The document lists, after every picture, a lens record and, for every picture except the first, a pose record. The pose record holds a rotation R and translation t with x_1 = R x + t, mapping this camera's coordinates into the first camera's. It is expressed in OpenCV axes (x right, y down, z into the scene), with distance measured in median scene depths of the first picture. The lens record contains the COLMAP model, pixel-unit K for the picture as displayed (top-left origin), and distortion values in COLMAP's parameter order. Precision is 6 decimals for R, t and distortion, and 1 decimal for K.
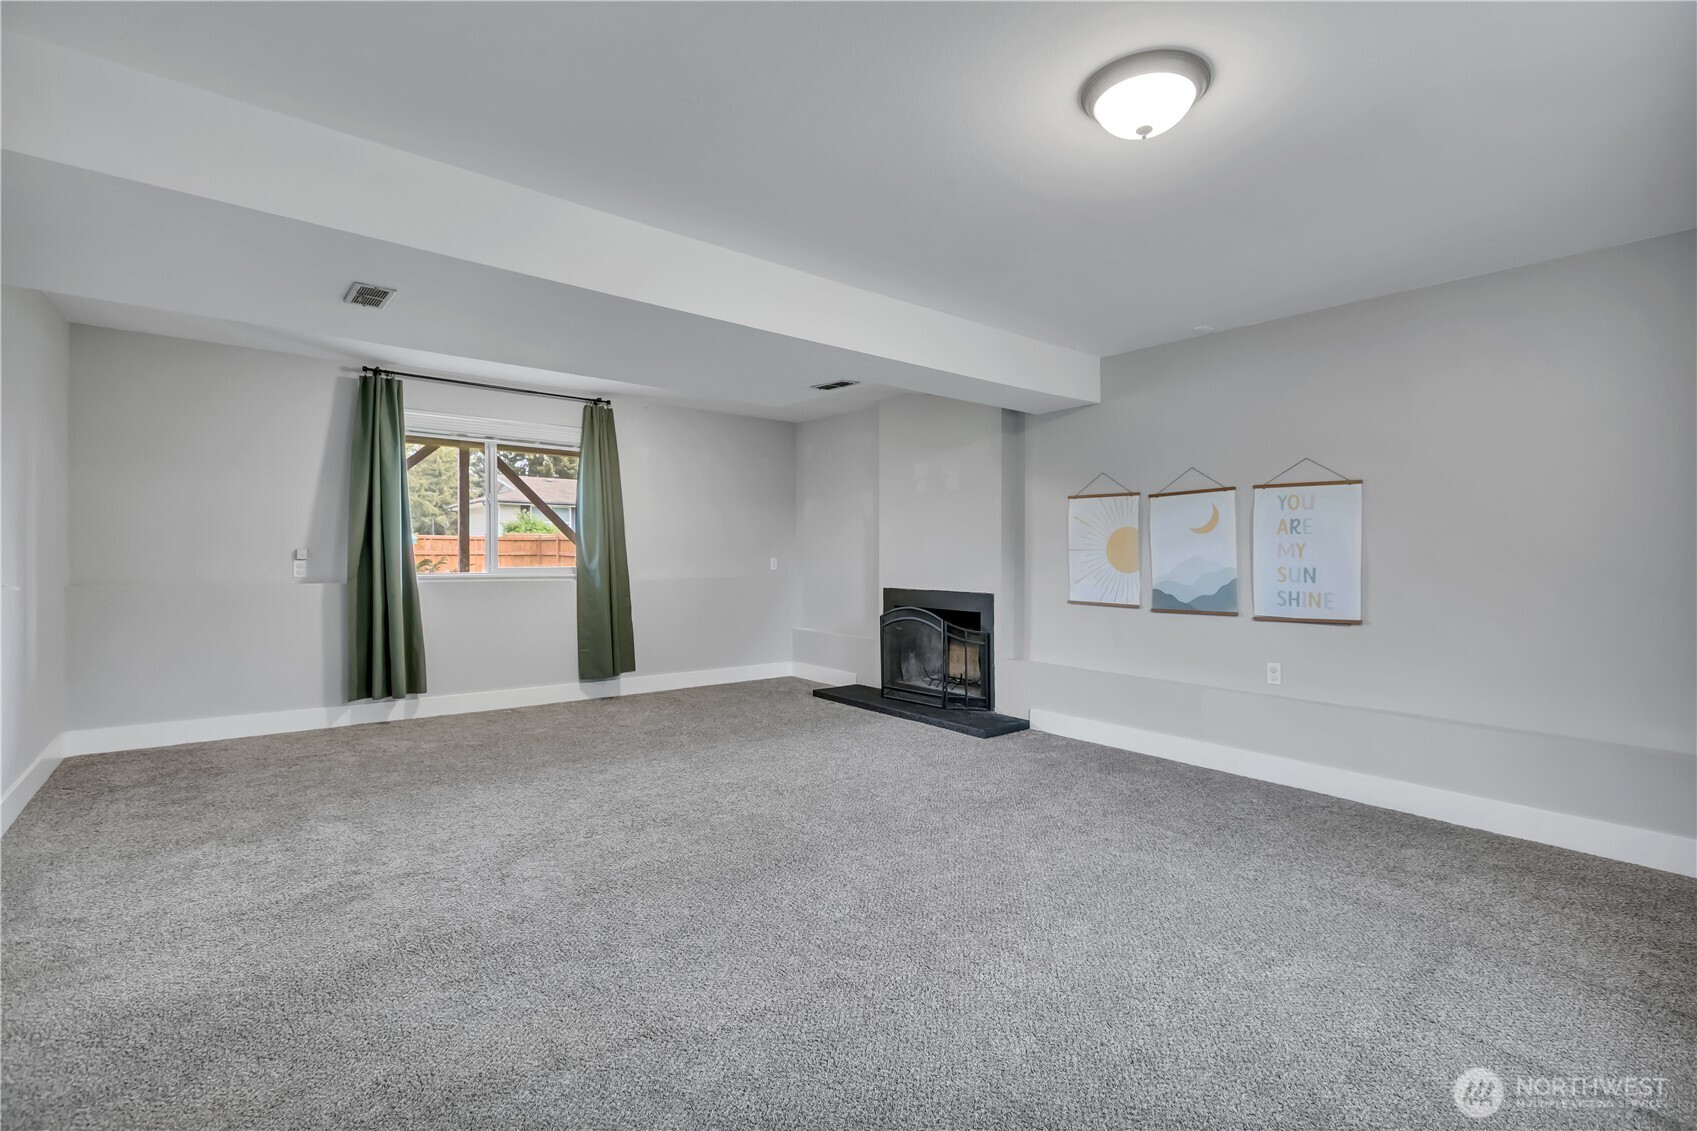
lens RADIAL K [[781.3, 0, 845.0], [0, 781.3, 549.8], [0, 0, 1]] dist [0.001358, 0.000275]
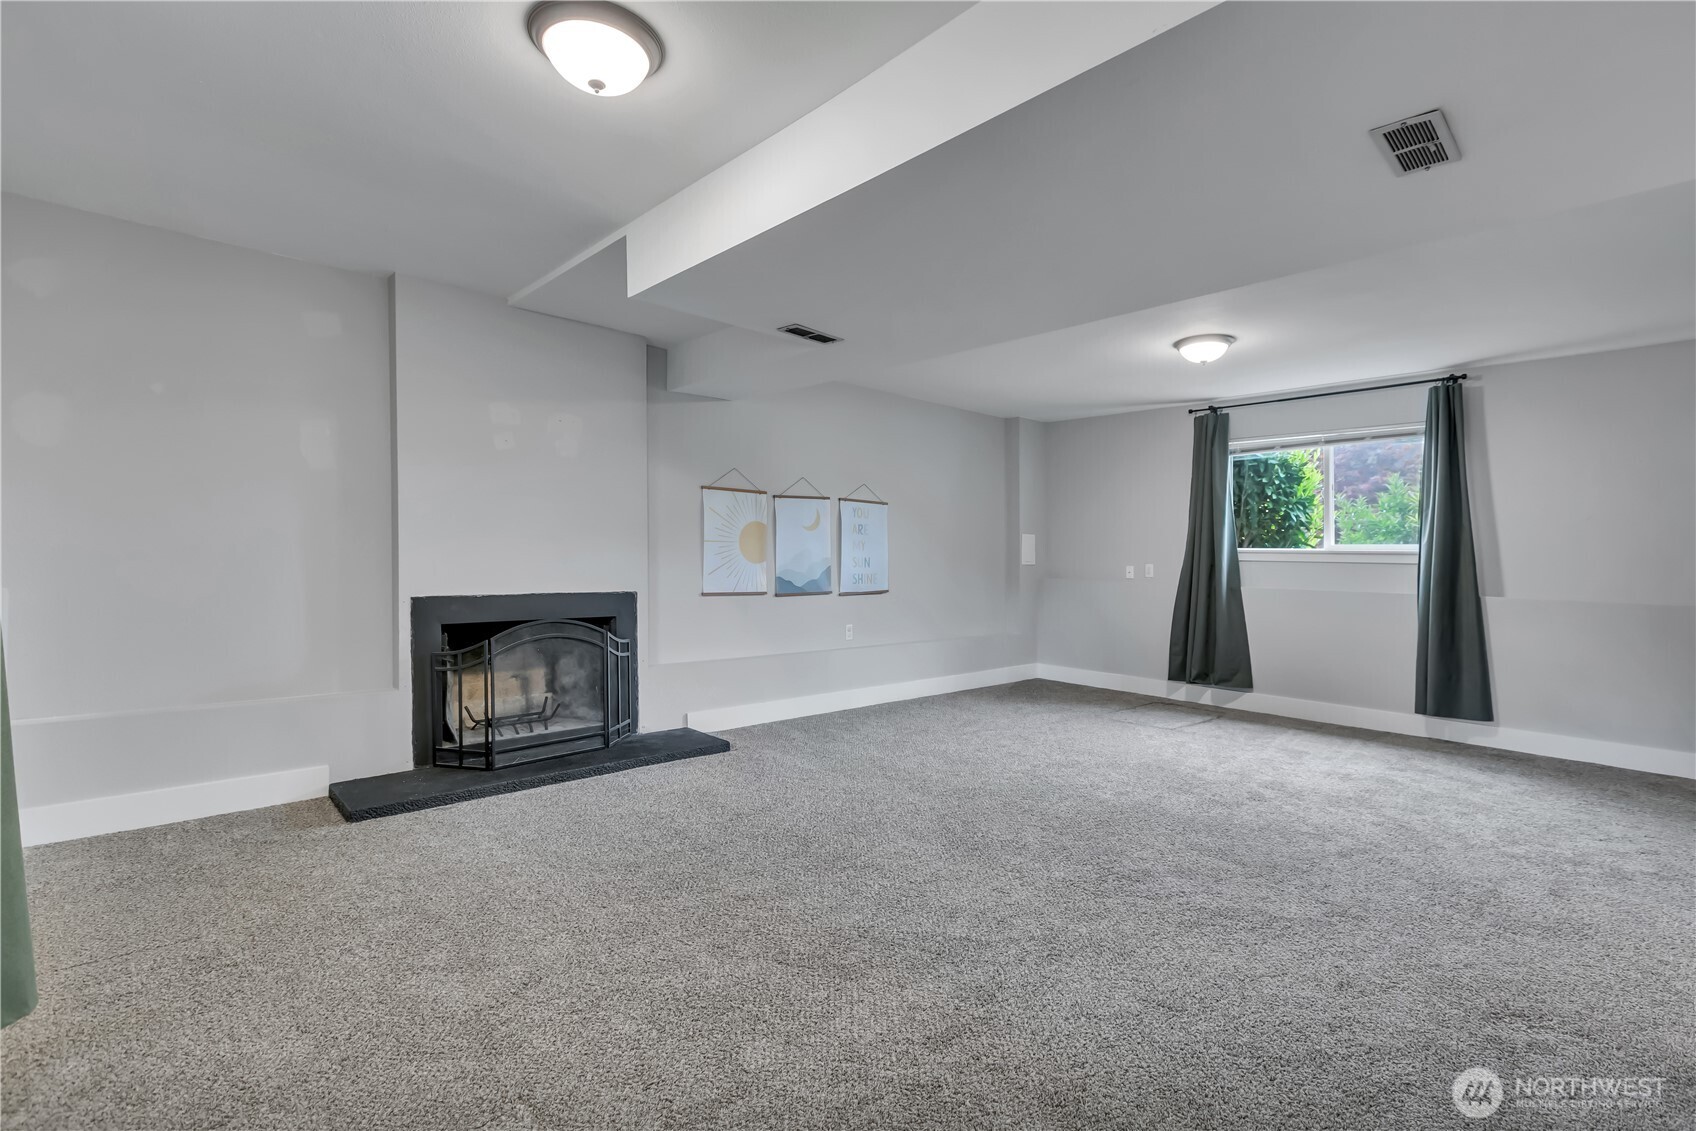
lens RADIAL K [[776.6, 0, 838.3], [0, 776.6, 560.8], [0, 0, 1]] dist [0.000568, -0.000167]
pose [[-0.057514, 0.001904, 0.998343, -0.753518], [-0.006471, 0.999976, -0.002280, 0.028270], [-0.998324, -0.006592, -0.057500, 0.970942]]
